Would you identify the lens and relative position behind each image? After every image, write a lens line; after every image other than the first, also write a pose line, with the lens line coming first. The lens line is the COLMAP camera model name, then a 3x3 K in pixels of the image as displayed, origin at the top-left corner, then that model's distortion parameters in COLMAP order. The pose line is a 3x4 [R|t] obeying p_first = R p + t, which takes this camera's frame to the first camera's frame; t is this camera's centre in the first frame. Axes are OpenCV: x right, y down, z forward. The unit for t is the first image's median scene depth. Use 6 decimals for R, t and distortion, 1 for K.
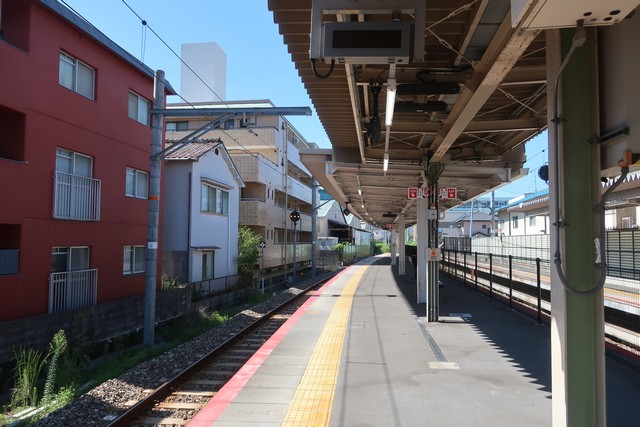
lens RADIAL K [[503.4, 0, 320.0], [0, 503.4, 213.5], [0, 0, 1]] dist [-0.006348, 0.006295]
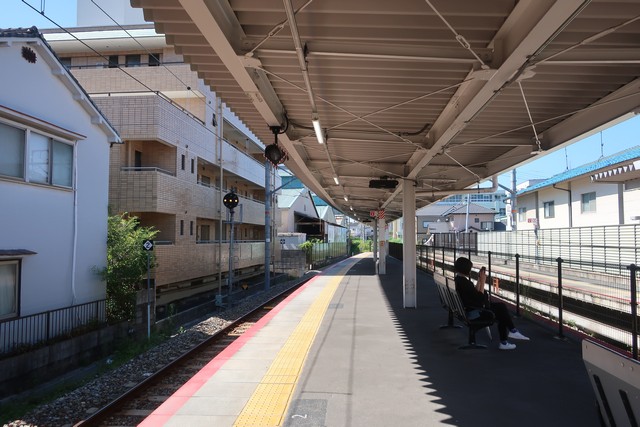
lens RADIAL K [[503.4, 0, 320.0], [0, 503.4, 213.5], [0, 0, 1]] dist [-0.006348, 0.006295]
pose [[0.998922, -0.004536, 0.046208, 0.029406], [0.004273, 0.999974, 0.005804, 0.015858], [-0.046233, -0.005600, 0.998915, 0.277743]]
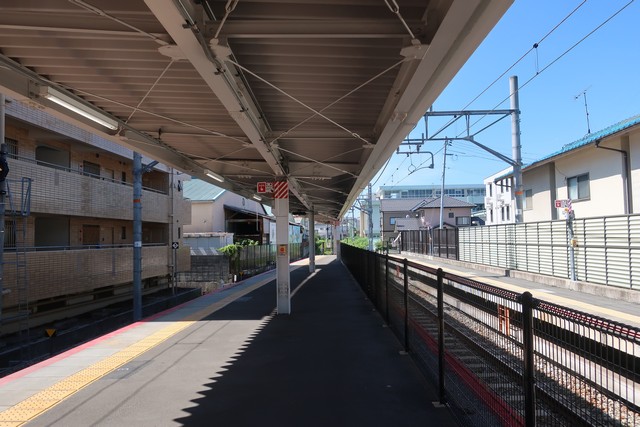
lens RADIAL K [[503.4, 0, 320.0], [0, 503.4, 213.5], [0, 0, 1]] dist [-0.006348, 0.006295]
pose [[0.994584, -0.017015, 0.102534, 0.107838], [0.016410, 0.999843, 0.006746, 0.029844], [-0.102633, -0.005027, 0.994707, 0.533356]]
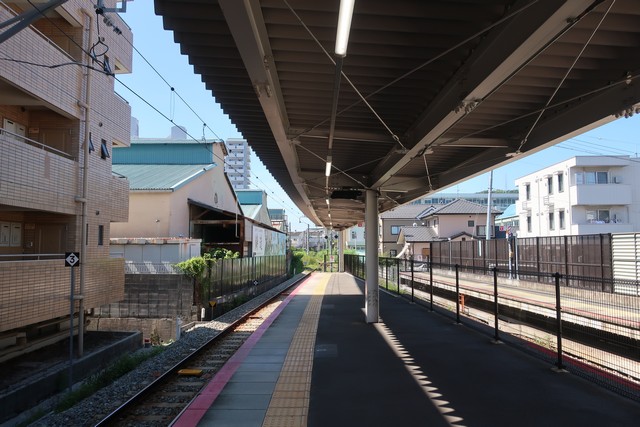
lens RADIAL K [[501.5, 0, 345.4], [0, 501.5, 213.5], [0, 0, 1]] dist [-0.100565, 0.004412]
pose [[0.977744, 0.006583, 0.209700, 0.089043], [-0.003440, 0.999876, -0.015348, 0.045916], [-0.209775, 0.014285, 0.977645, 0.827963]]
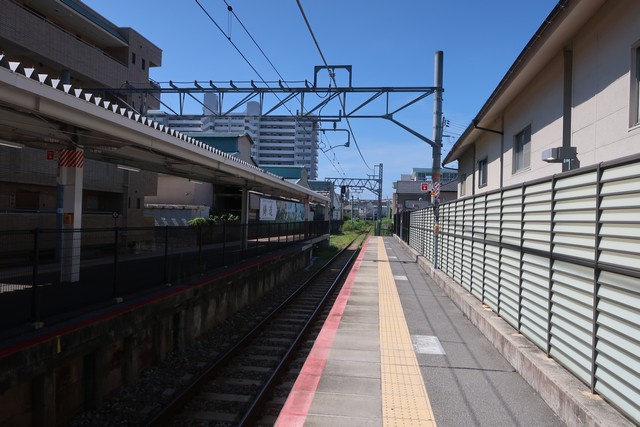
lens RADIAL K [[503.4, 0, 320.0], [0, 503.4, 213.5], [0, 0, 1]] dist [-0.006348, 0.006295]
pose [[0.999653, 0.026272, 0.001786, 0.232603], [-0.026328, 0.998489, 0.048229, 0.031365], [-0.000516, -0.048259, 0.998835, 0.534149]]
